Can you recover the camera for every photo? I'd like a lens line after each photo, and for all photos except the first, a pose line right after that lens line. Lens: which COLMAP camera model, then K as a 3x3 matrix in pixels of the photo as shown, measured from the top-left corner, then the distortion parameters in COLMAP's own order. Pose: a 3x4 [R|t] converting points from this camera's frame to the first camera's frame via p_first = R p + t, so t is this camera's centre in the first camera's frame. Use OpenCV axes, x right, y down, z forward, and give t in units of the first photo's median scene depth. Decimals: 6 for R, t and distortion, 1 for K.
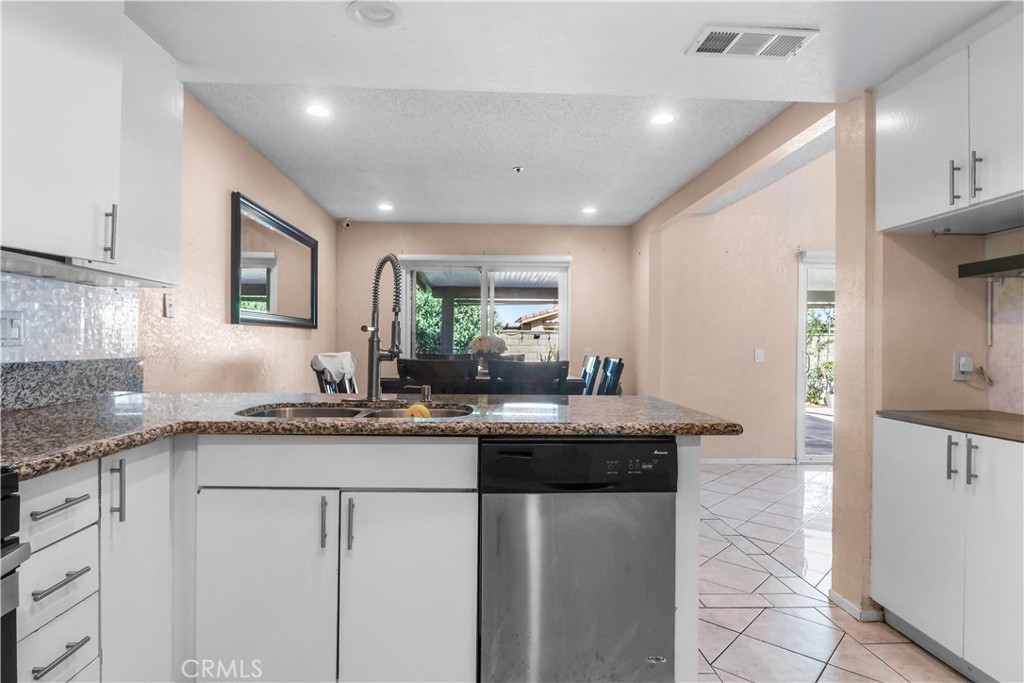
lens RADIAL K [[554.9, 0, 507.8], [0, 554.9, 345.5], [0, 0, 1]] dist [0.001602, -0.004180]
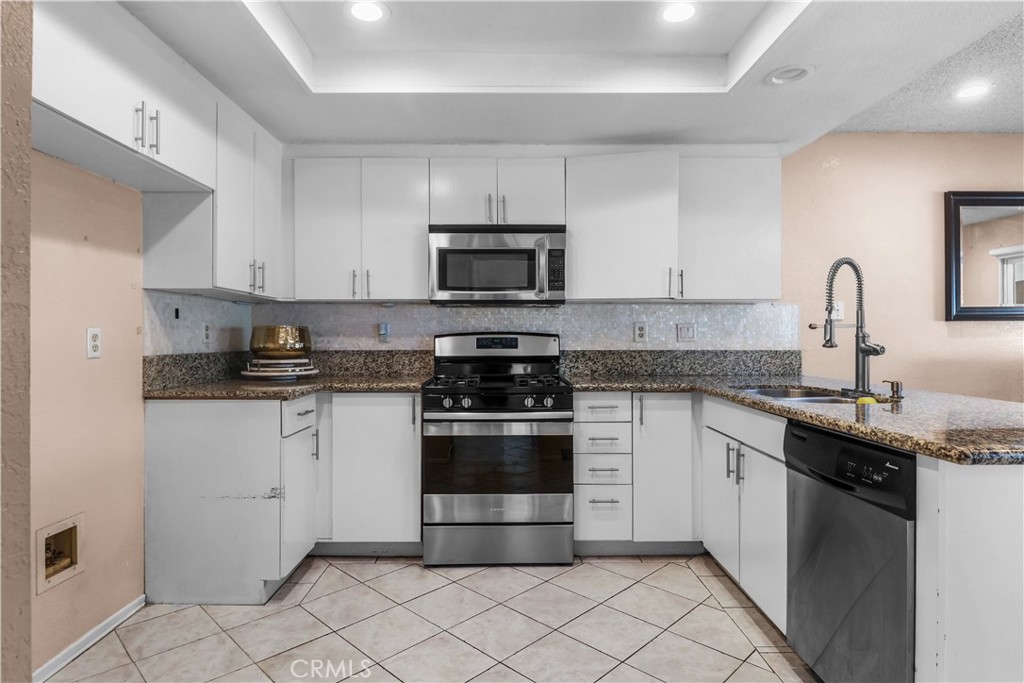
lens RADIAL K [[554.9, 0, 510.6], [0, 554.9, 339.2], [0, 0, 1]] dist [0.001602, -0.004180]
pose [[-0.020066, -0.006861, -0.999775, 1.061794], [-0.001683, 0.999975, -0.006828, 0.007257], [0.999797, 0.001545, -0.020077, 0.415276]]
